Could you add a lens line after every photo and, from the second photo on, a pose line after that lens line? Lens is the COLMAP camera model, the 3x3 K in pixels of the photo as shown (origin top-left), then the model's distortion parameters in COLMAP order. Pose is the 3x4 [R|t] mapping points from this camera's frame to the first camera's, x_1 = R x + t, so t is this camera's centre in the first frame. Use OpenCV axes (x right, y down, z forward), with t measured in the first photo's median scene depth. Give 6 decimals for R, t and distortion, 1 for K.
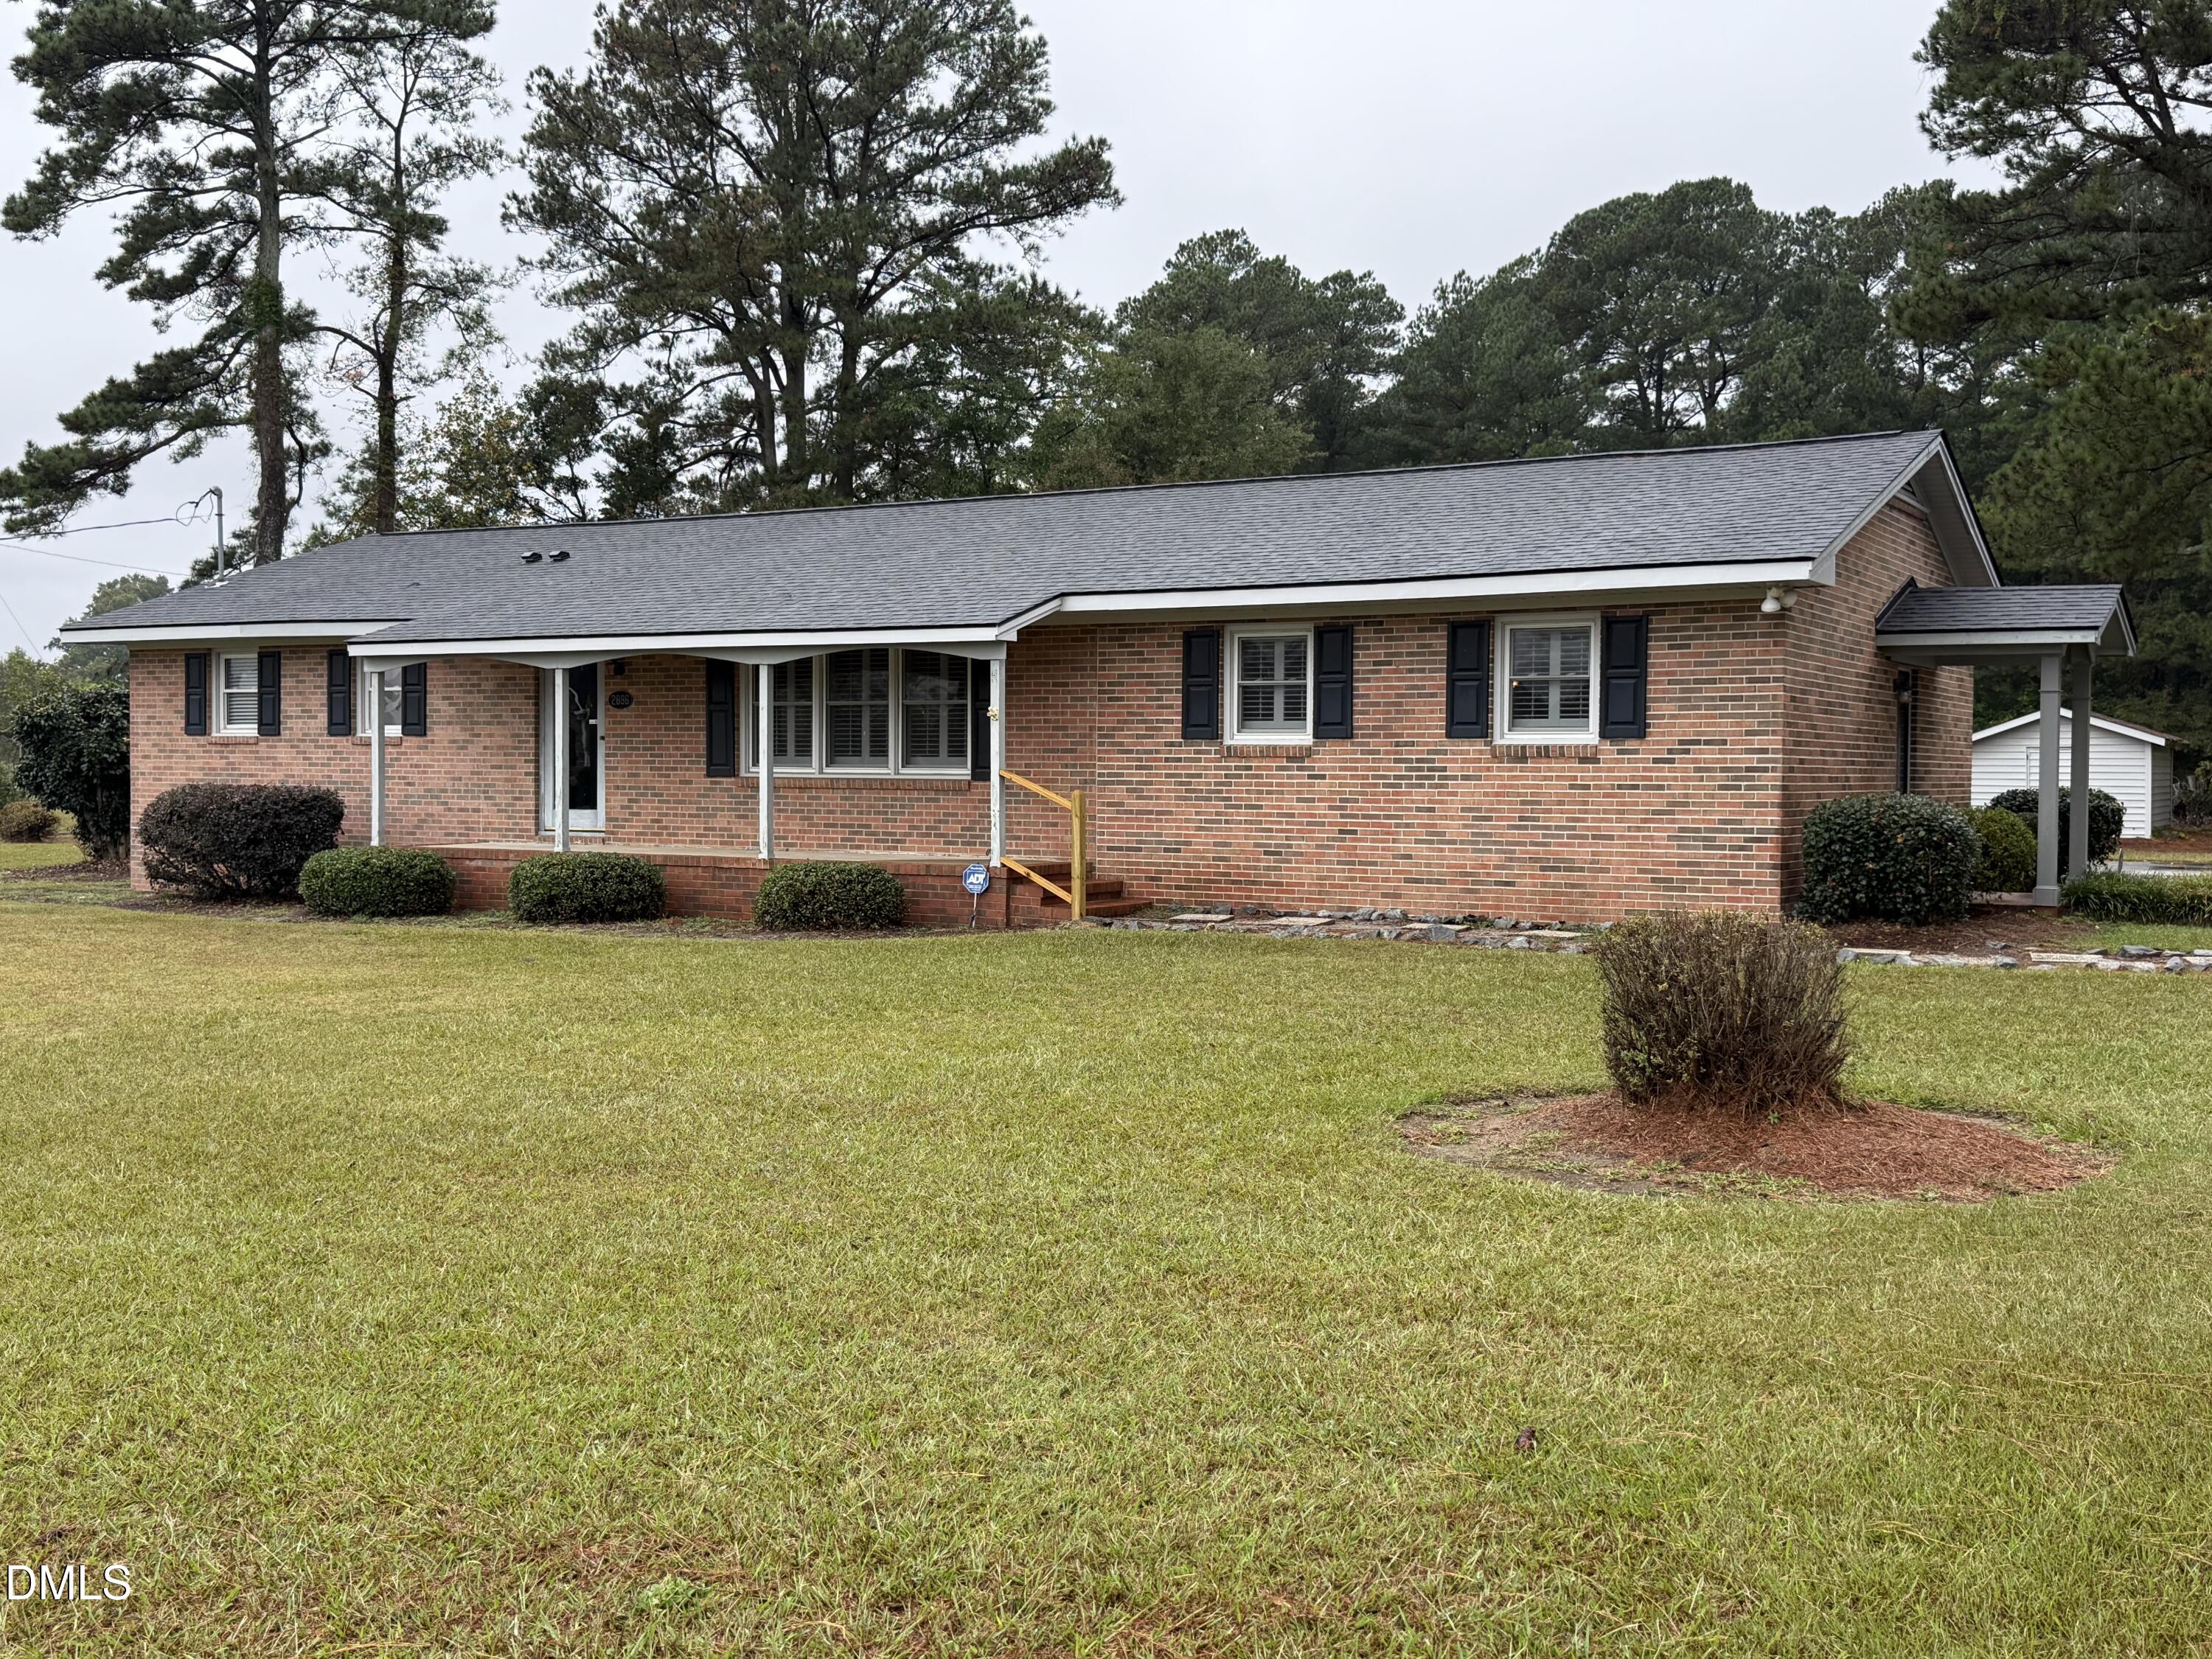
lens RADIAL K [[2276.9, 0, 1102.8], [0, 2276.9, 817.2], [0, 0, 1]] dist [0.099749, 0.000000]
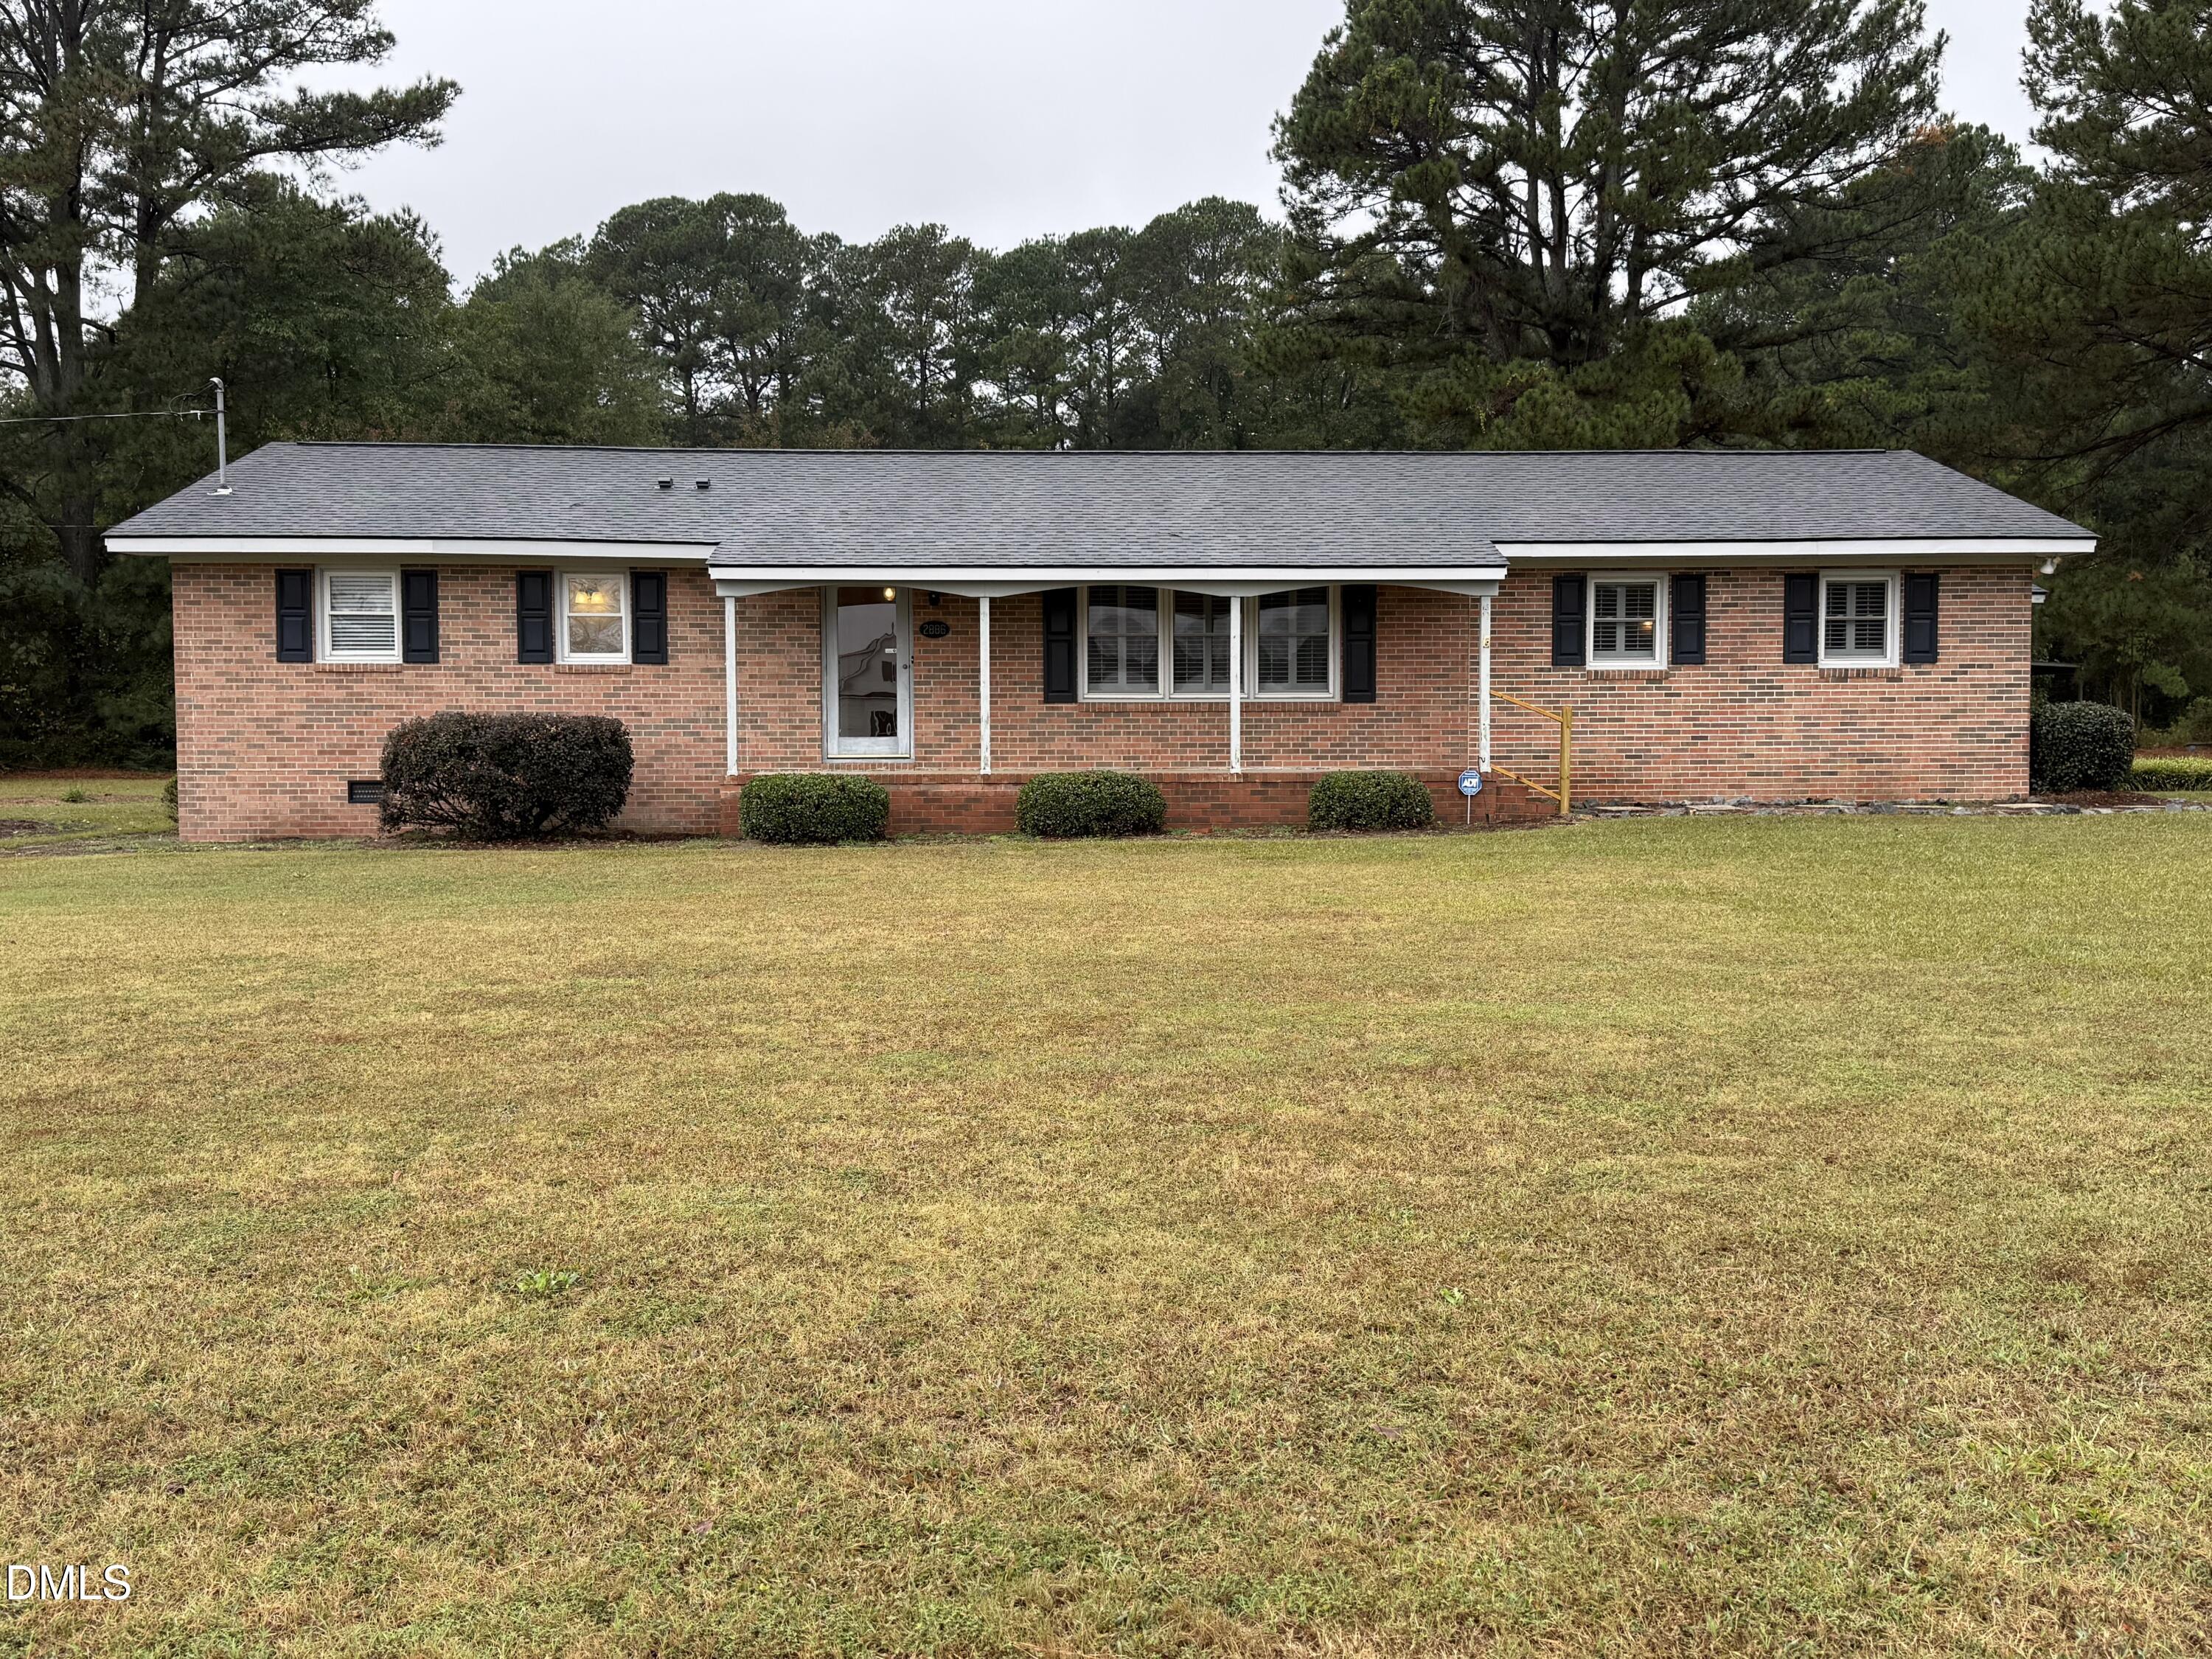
lens RADIAL K [[2048.1, 0, 1119.8], [0, 2048.1, 826.8], [0, 0, 1]] dist [0.041970, 0.000000]
pose [[0.832294, -0.038358, 0.553005, -0.766155], [0.020683, 0.999057, 0.038169, 0.005406], [-0.553948, -0.020330, 0.832303, 0.214188]]
